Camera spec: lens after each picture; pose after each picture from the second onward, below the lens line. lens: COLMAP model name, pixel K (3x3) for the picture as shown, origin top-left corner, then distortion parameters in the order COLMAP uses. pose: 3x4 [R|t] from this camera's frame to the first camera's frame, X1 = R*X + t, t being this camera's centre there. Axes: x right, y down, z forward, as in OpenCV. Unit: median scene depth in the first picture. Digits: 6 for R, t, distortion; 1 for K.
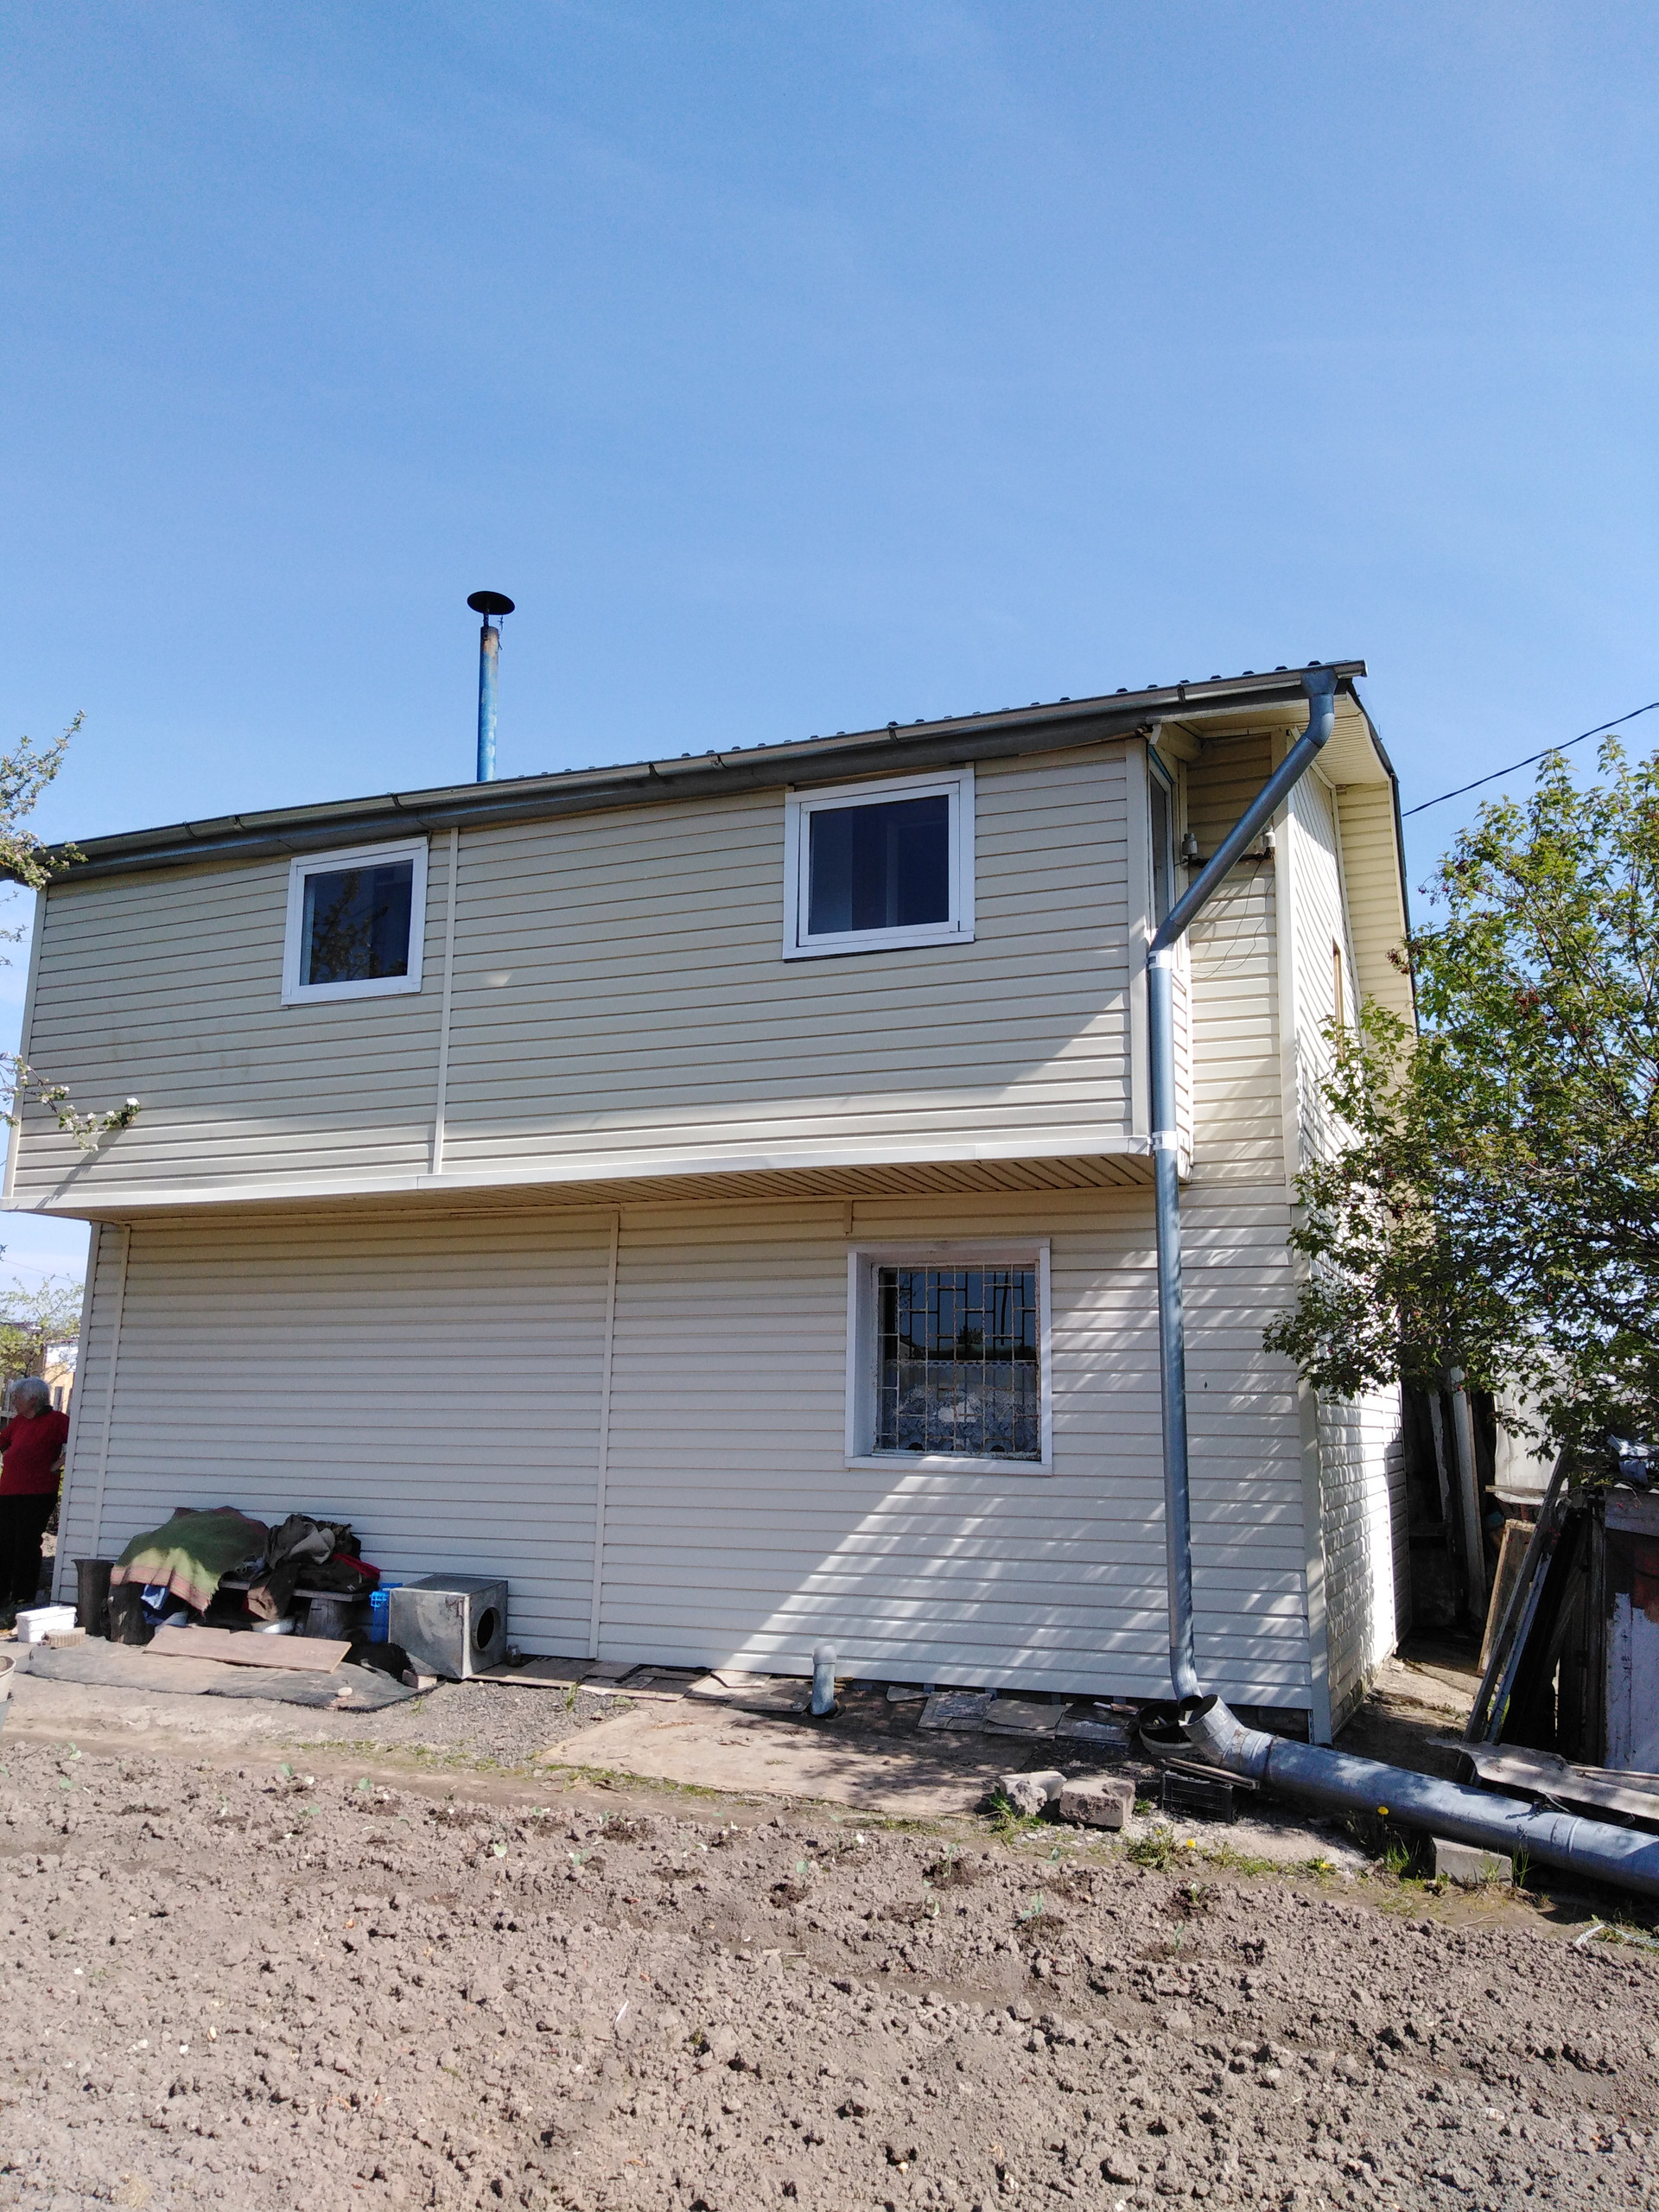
lens RADIAL K [[1576.1, 0, 829.5], [0, 1576.1, 1106.0], [0, 0, 1]] dist [0.007777, 0.001753]
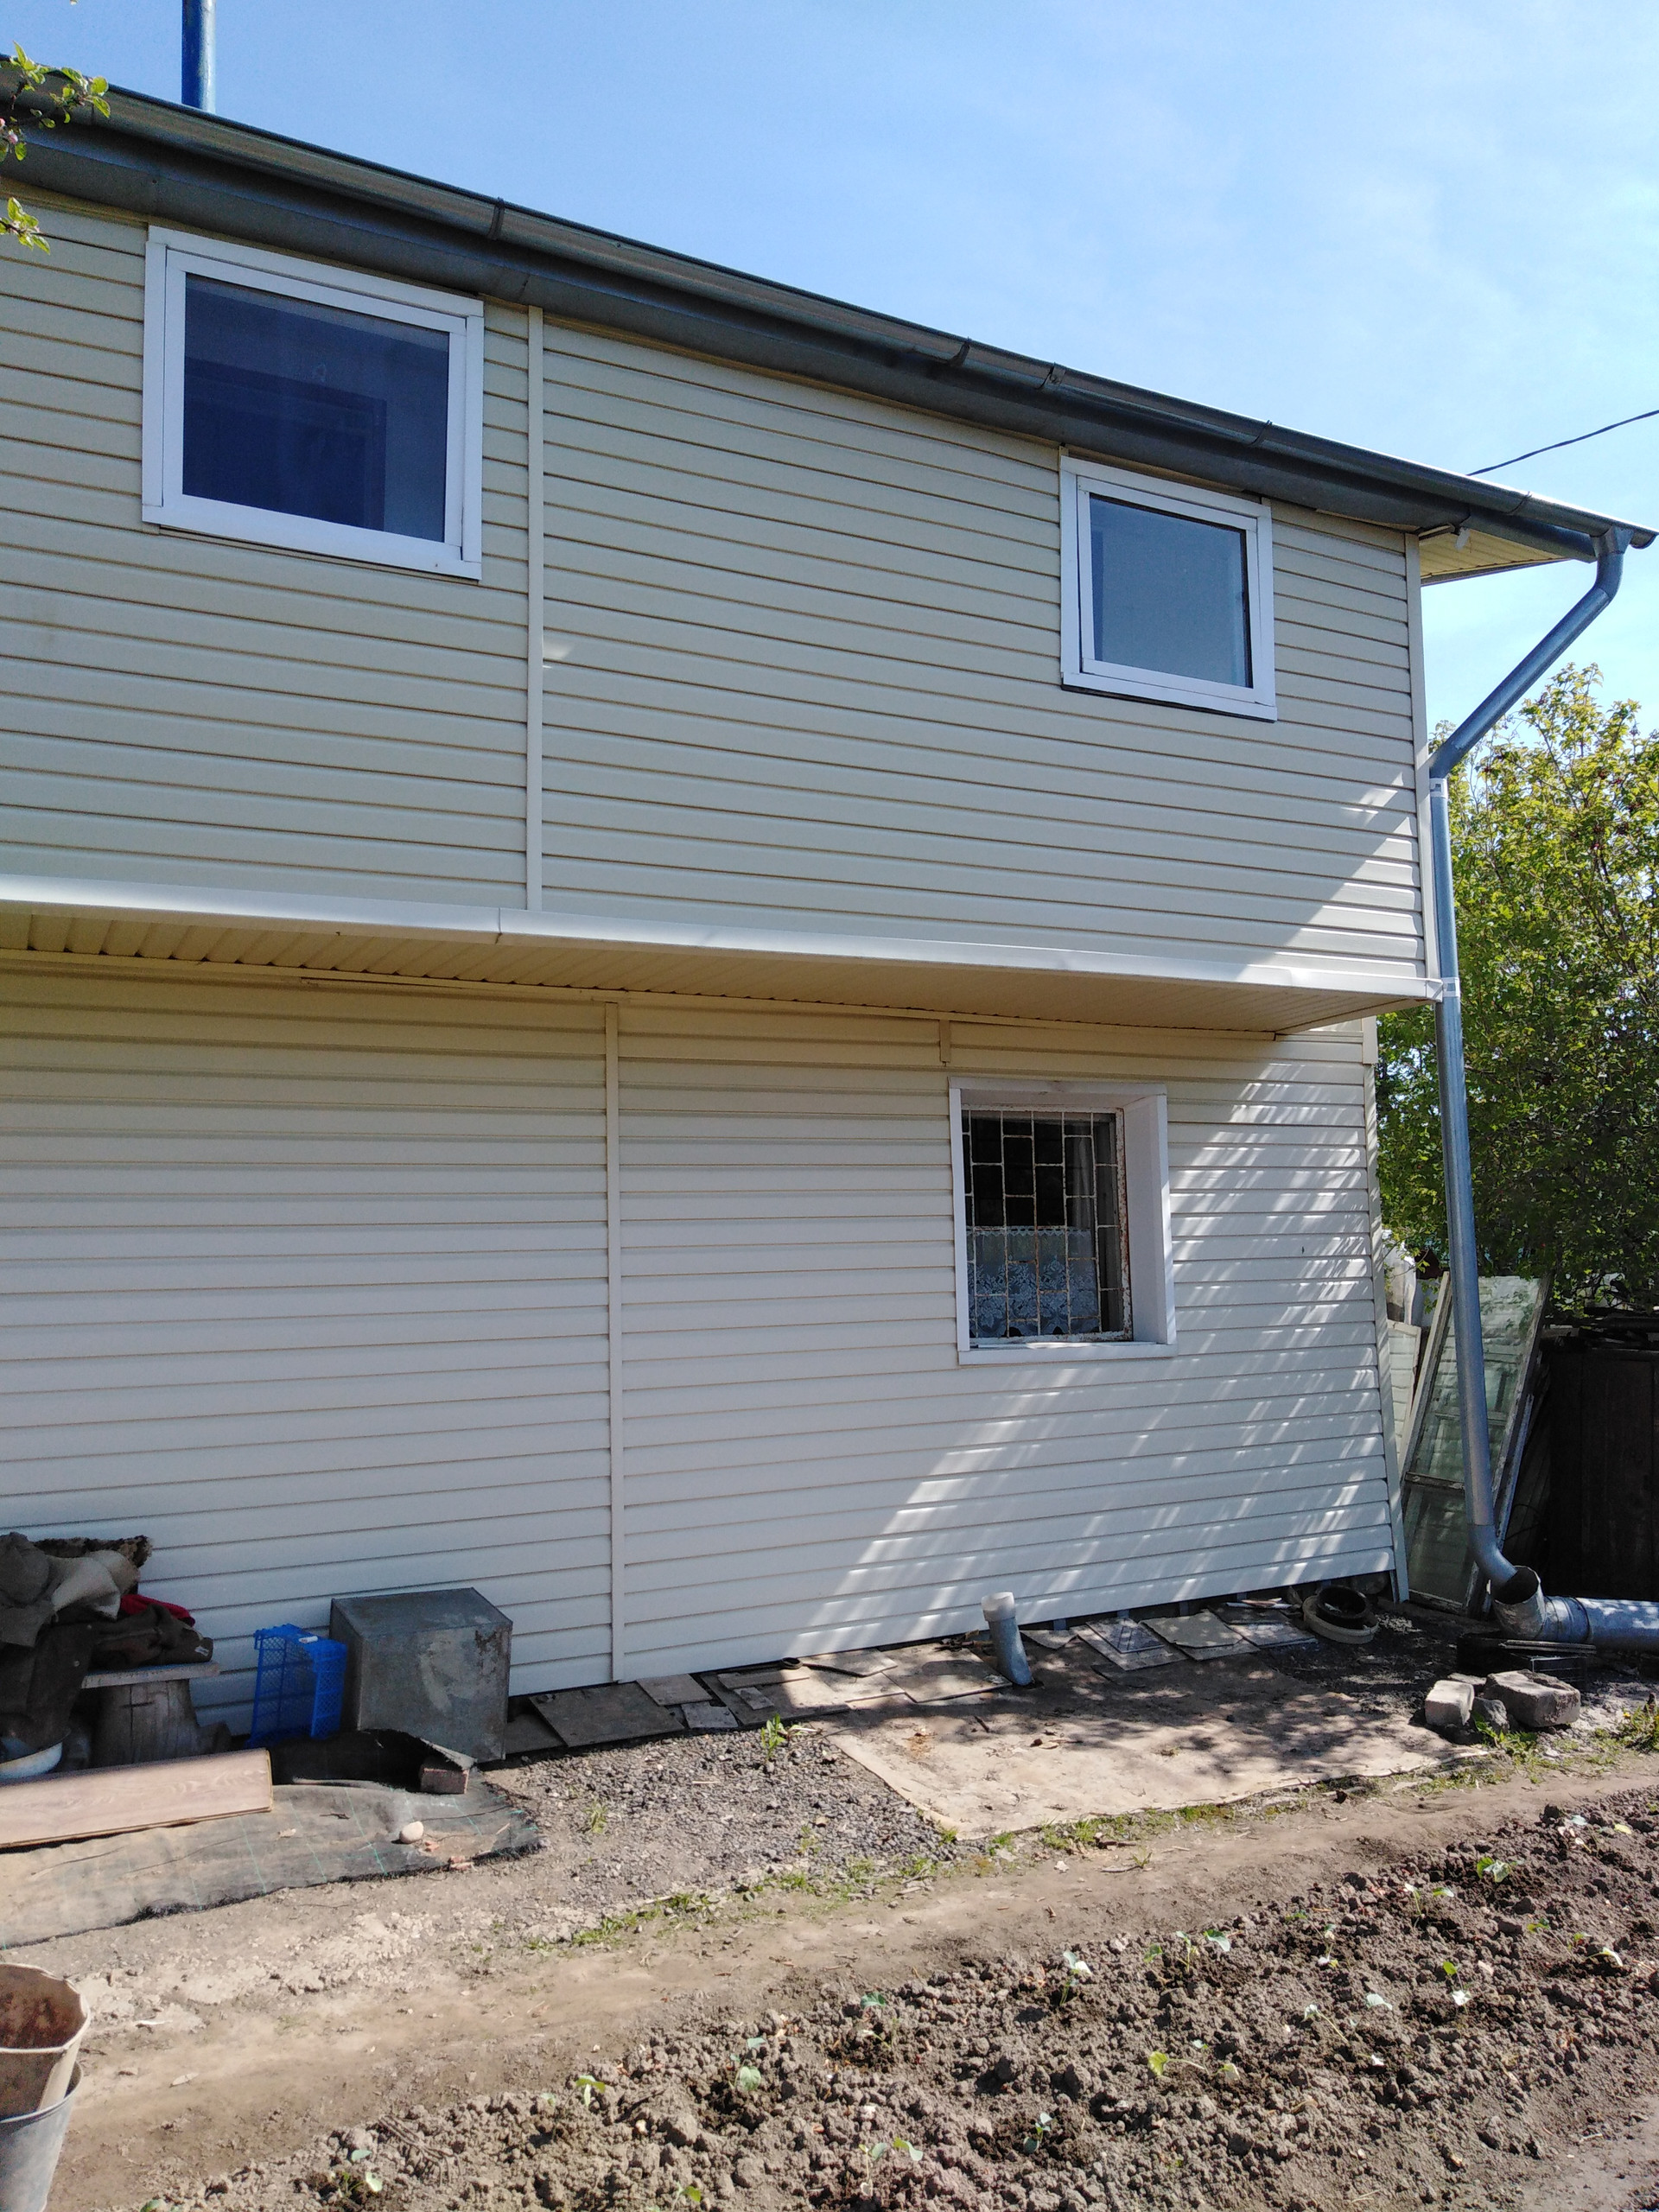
lens RADIAL K [[1576.1, 0, 829.5], [0, 1576.1, 1106.0], [0, 0, 1]] dist [0.007777, 0.001753]
pose [[0.686493, 0.048717, 0.725503, -0.594145], [-0.109838, 0.993252, 0.037235, 0.081463], [-0.718793, -0.105249, 0.687211, 0.526265]]
